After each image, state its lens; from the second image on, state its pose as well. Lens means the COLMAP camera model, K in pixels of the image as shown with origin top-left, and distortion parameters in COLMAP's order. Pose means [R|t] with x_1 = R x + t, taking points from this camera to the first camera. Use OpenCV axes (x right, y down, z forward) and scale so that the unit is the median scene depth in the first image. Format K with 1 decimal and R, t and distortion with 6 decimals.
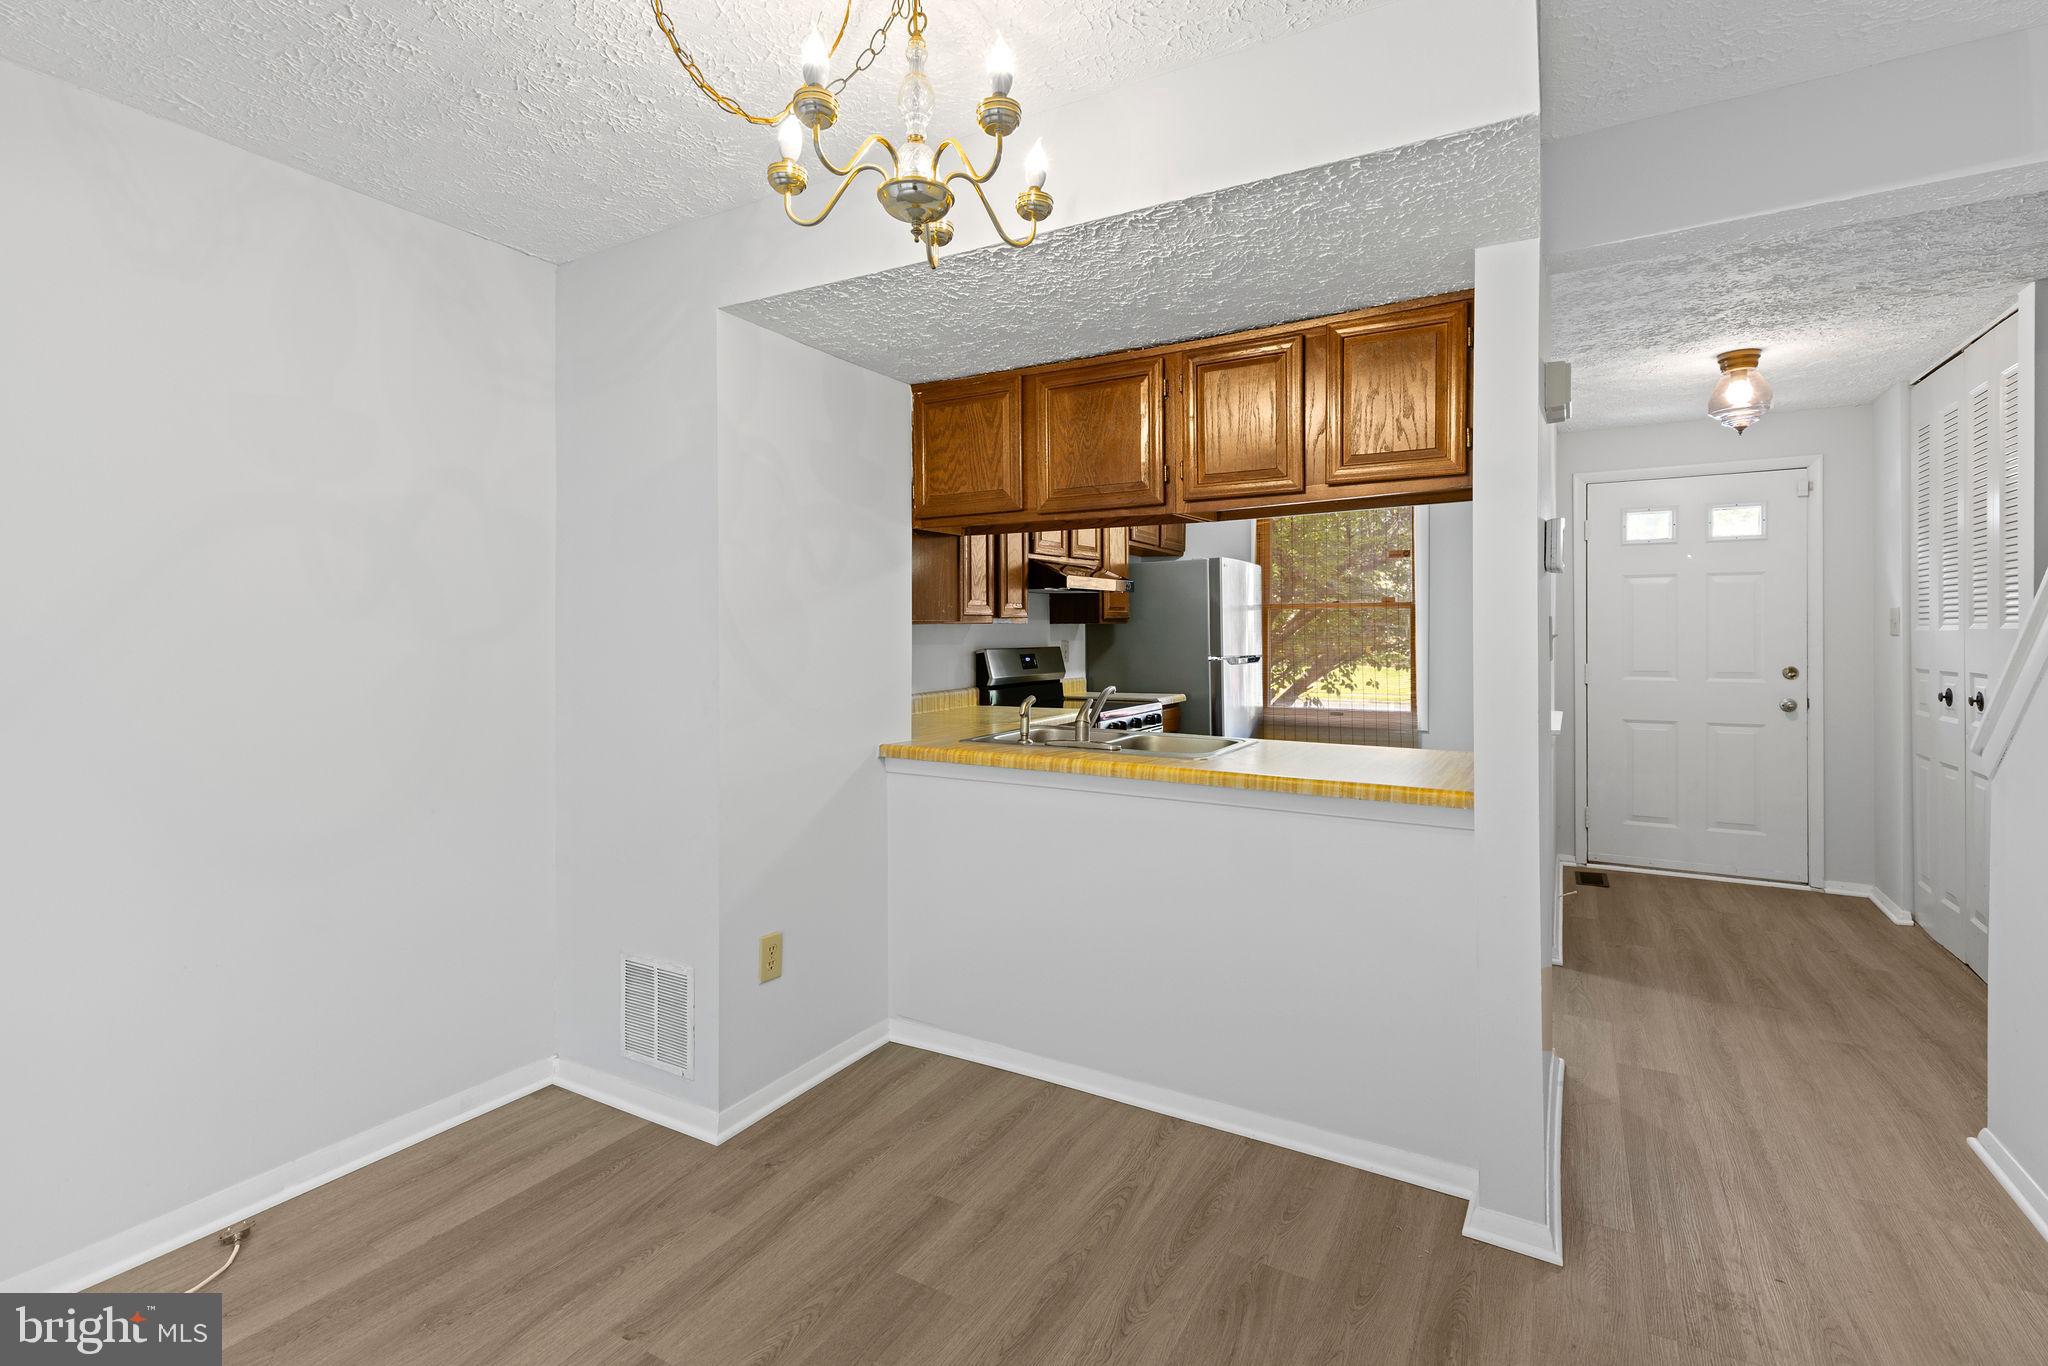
lens RADIAL K [[937.8, 0, 1026.0], [0, 937.8, 633.3], [0, 0, 1]] dist [0.001241, 0.000034]
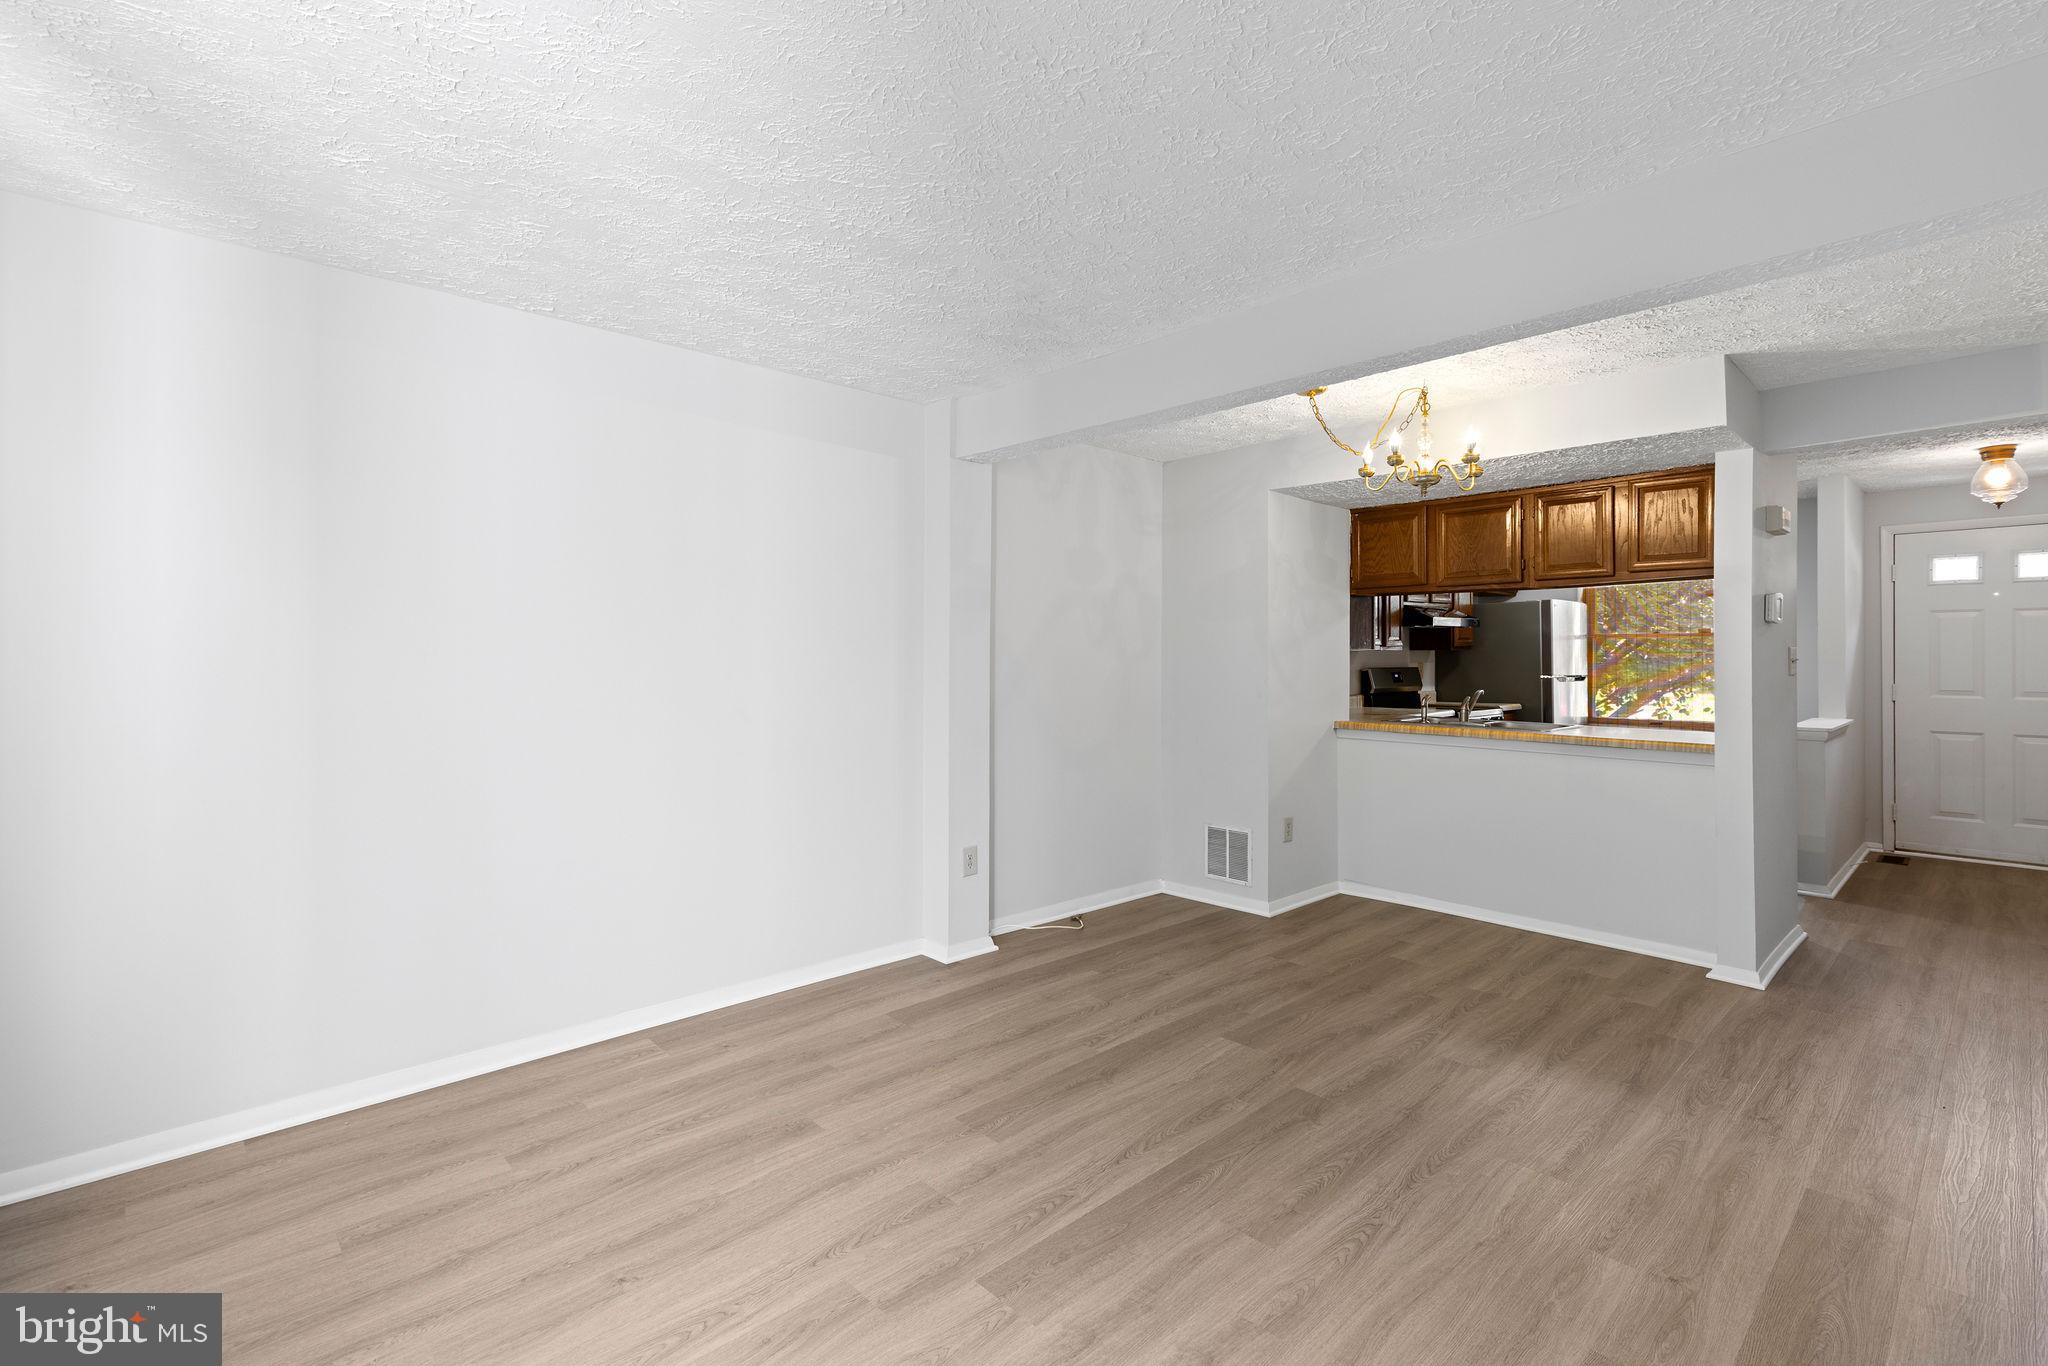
lens RADIAL K [[920.2, 0, 1027.2], [0, 920.2, 654.9], [0, 0, 1]] dist [0.001354, 0.000376]
pose [[0.954884, 0.002745, -0.296966, -0.186673], [-0.003467, 0.999992, -0.001904, 0.001832], [0.296958, 0.002848, 0.954886, -0.758665]]
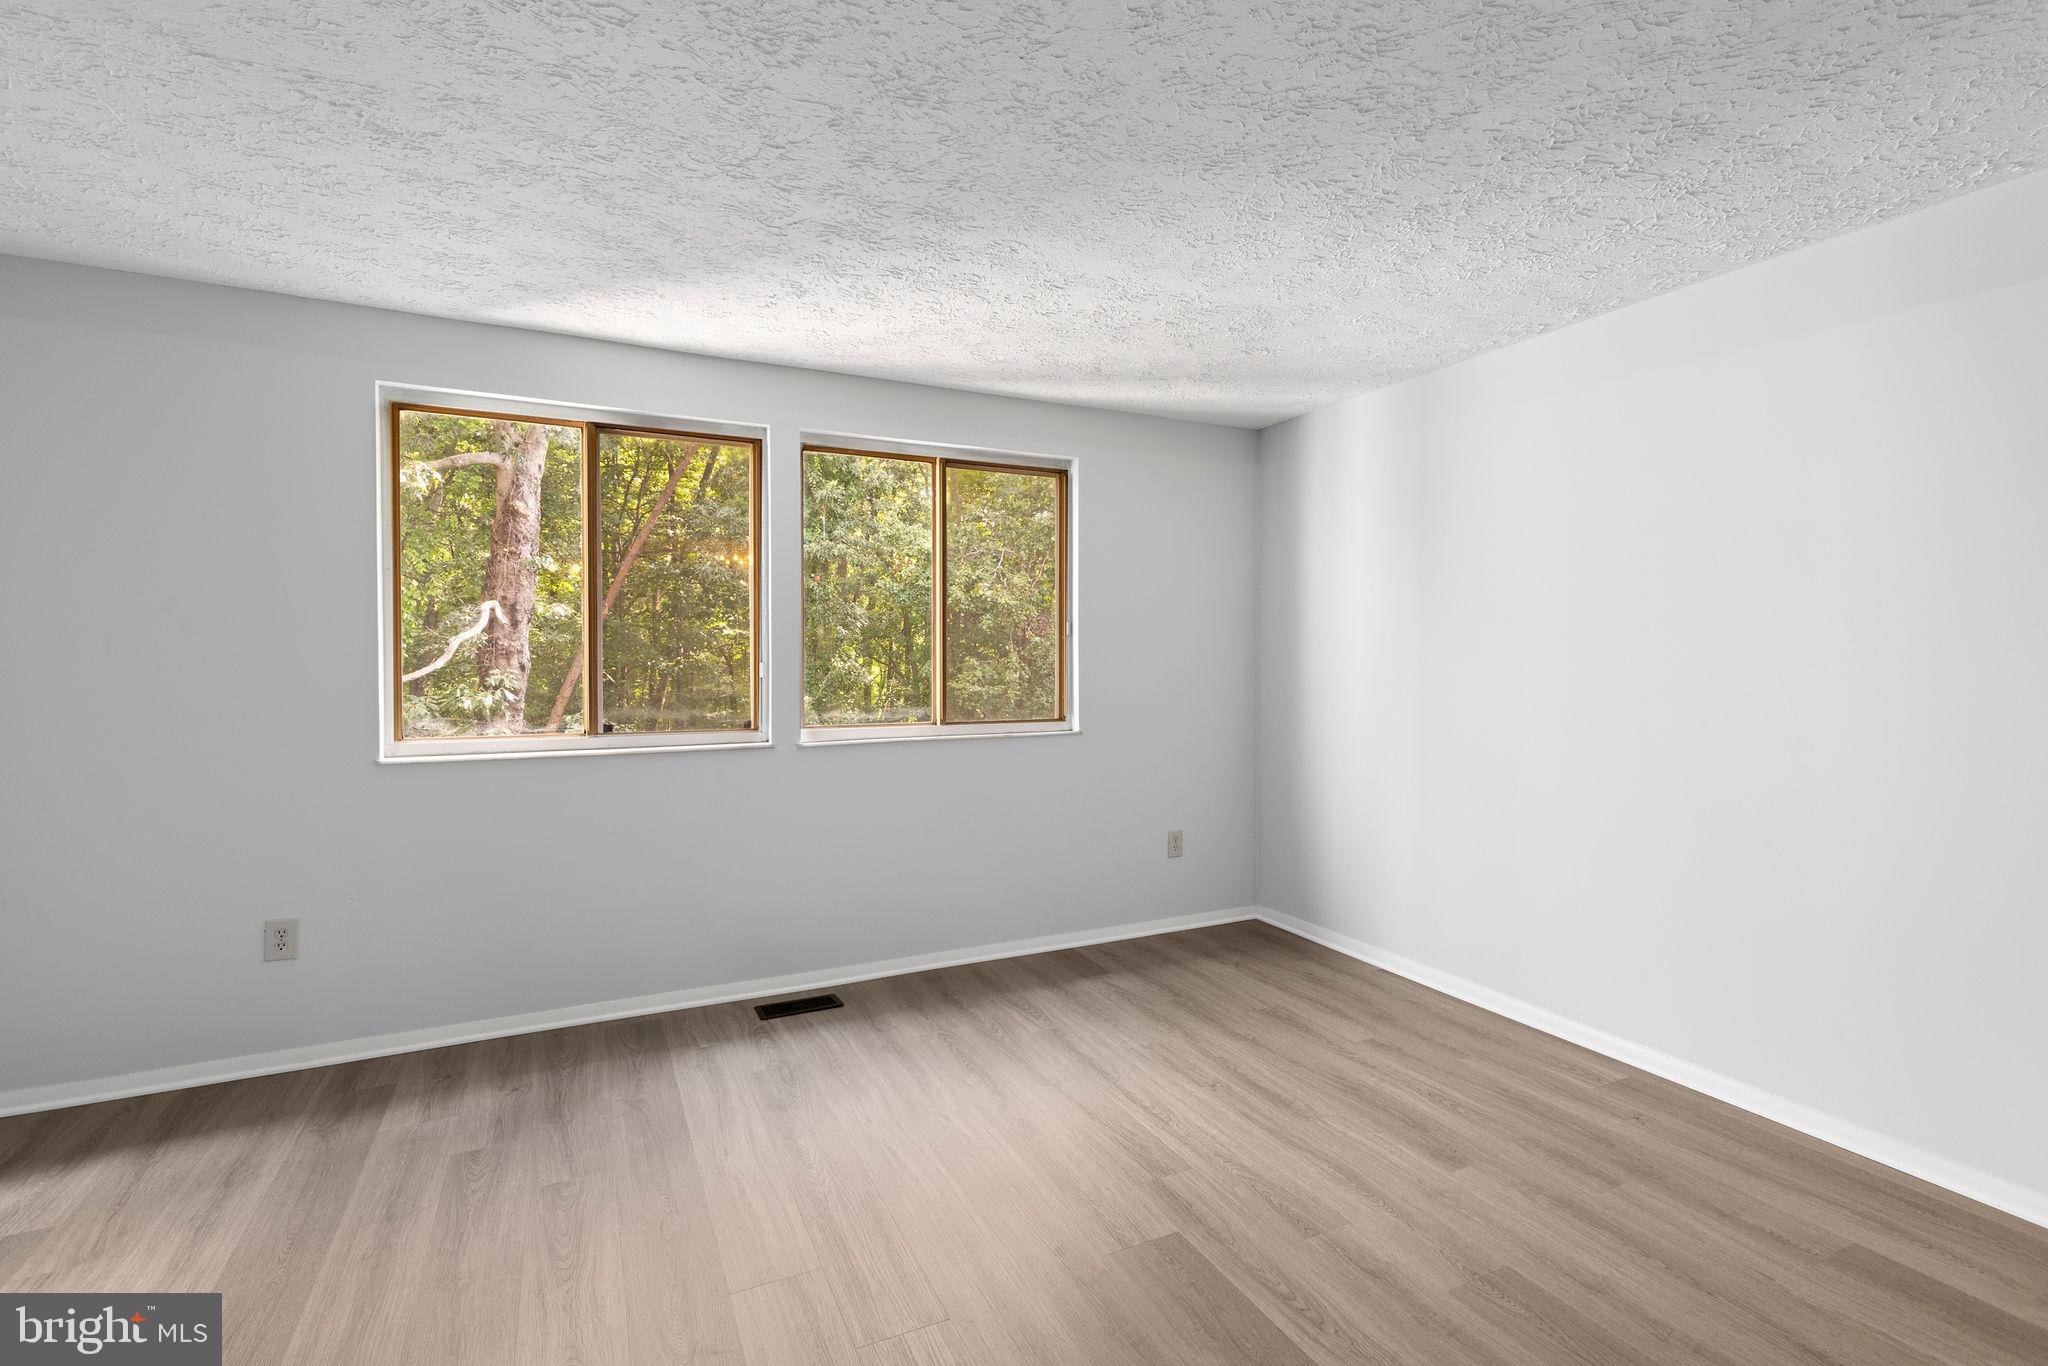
lens RADIAL K [[920.2, 0, 1027.2], [0, 920.2, 654.9], [0, 0, 1]] dist [0.001354, 0.000376]
pose [[-0.562713, 0.002762, -0.826648, 0.204091], [-0.001826, 0.999988, 0.004584, 0.000769], [0.826650, 0.004089, -0.562701, 0.094050]]
